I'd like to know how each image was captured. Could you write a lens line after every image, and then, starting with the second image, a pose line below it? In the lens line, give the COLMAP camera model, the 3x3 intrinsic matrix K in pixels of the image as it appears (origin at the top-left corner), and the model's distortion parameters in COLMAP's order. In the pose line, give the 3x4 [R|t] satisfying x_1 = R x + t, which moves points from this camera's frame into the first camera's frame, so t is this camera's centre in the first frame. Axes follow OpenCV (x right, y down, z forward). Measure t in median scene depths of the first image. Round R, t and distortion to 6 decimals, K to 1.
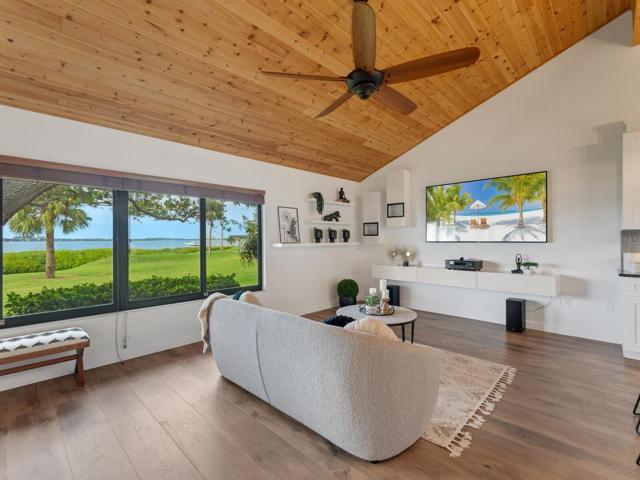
lens RADIAL K [[298.1, 0, 326.2], [0, 298.1, 240.7], [0, 0, 1]] dist [0.000127, 0.000151]
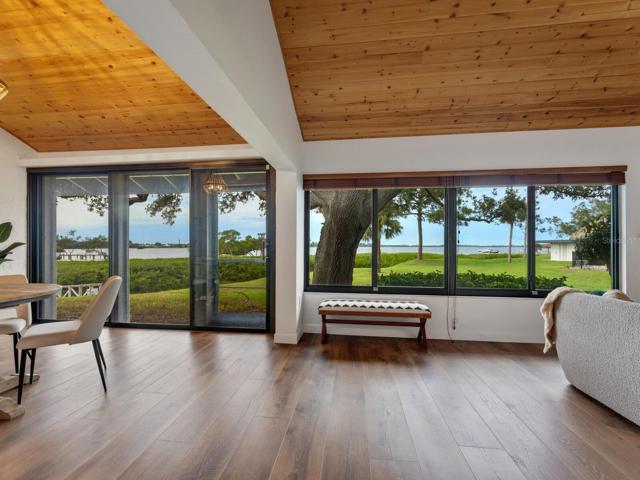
lens RADIAL K [[298.1, 0, 317.8], [0, 298.1, 245.2], [0, 0, 1]] dist [0.000127, 0.000151]
pose [[0.587507, 0.009394, -0.809165, -0.079879], [-0.012211, 0.999922, 0.002743, 0.053369], [0.809127, 0.008269, 0.587576, -0.067517]]
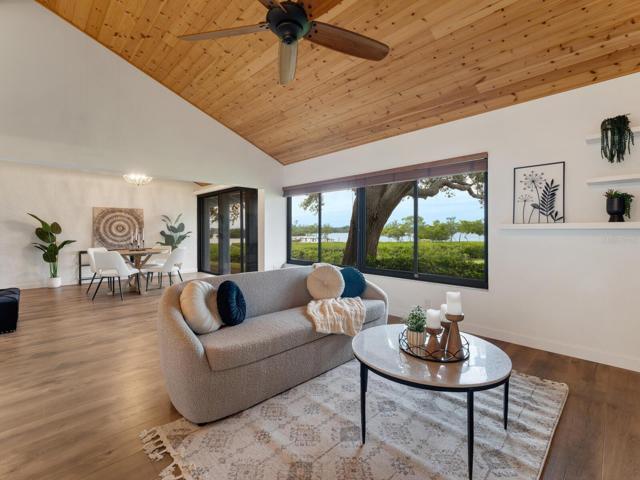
lens RADIAL K [[298.1, 0, 324.7], [0, 298.1, 231.0], [0, 0, 1]] dist [0.000127, 0.000151]
pose [[-0.030234, 0.010578, -0.999487, 0.785392], [0.001506, 0.999943, 0.010537, 0.025523], [0.999542, -0.001187, -0.030248, 0.922994]]
